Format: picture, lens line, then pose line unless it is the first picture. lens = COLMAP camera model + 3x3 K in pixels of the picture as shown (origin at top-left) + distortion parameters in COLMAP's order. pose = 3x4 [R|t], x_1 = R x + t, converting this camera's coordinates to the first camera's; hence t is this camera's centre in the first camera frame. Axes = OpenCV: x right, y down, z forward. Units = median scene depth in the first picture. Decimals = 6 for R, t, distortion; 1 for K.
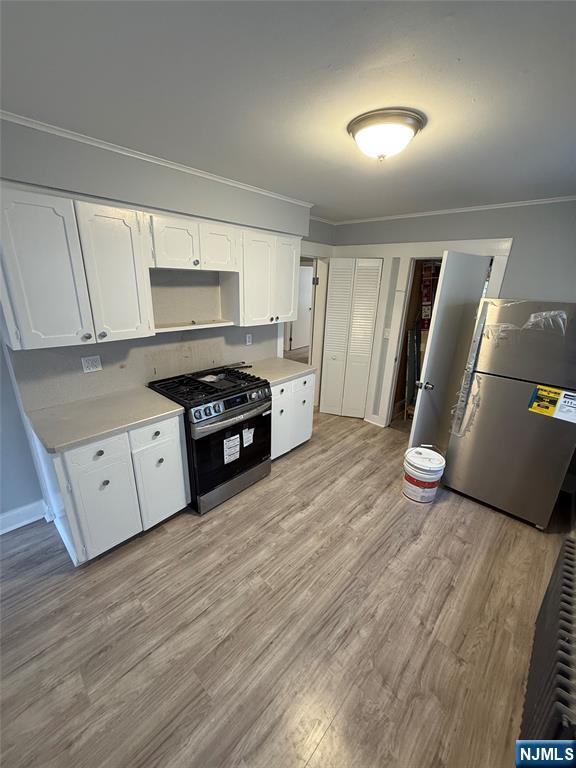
lens RADIAL K [[307.3, 0, 284.8], [0, 307.3, 378.8], [0, 0, 1]] dist [0.027054, 0.000137]
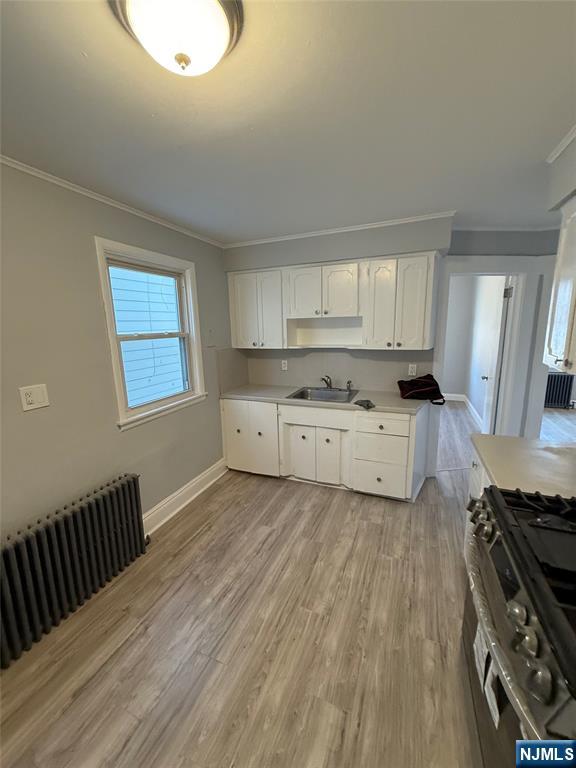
lens RADIAL K [[307.3, 0, 286.5], [0, 307.3, 381.8], [0, 0, 1]] dist [0.027054, 0.000137]
pose [[-0.933123, 0.061332, -0.354287, 0.306318], [-0.116627, 0.880441, 0.459588, -0.381483], [0.340117, 0.470172, -0.814407, 1.480234]]
